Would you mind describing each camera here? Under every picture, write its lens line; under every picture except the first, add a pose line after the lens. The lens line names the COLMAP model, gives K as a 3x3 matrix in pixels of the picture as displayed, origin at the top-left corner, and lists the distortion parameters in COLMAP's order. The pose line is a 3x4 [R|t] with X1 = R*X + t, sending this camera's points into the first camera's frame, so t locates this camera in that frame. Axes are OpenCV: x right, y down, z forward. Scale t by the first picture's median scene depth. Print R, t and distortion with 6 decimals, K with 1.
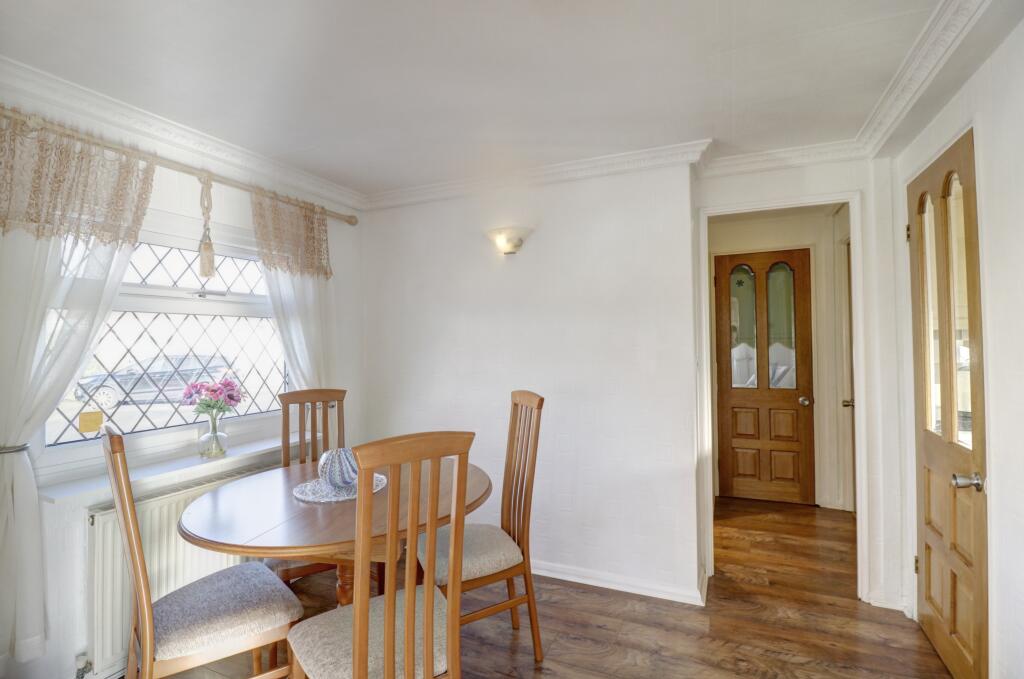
lens RADIAL K [[484.6, 0, 524.4], [0, 484.6, 329.8], [0, 0, 1]] dist [-0.000958, 0.000084]
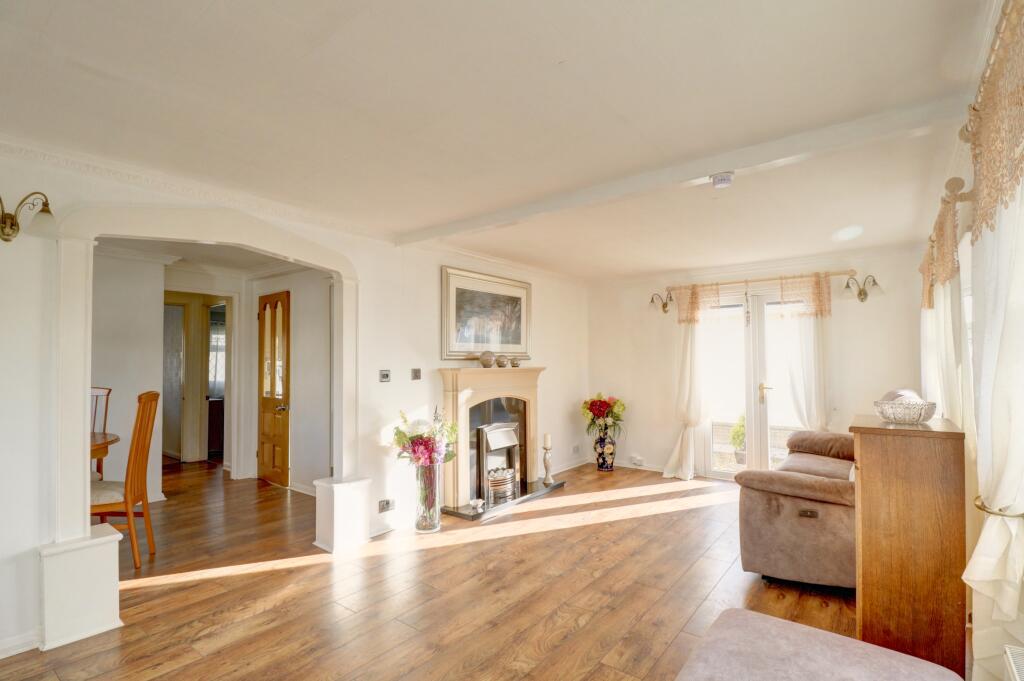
lens RADIAL K [[497.4, 0, 518.3], [0, 497.4, 353.1], [0, 0, 1]] dist [-0.003642, -0.000567]
pose [[0.257036, 0.026387, 0.966042, -1.199630], [-0.016467, 0.999602, -0.022922, 0.019388], [-0.966262, -0.010016, 0.257368, -0.847663]]
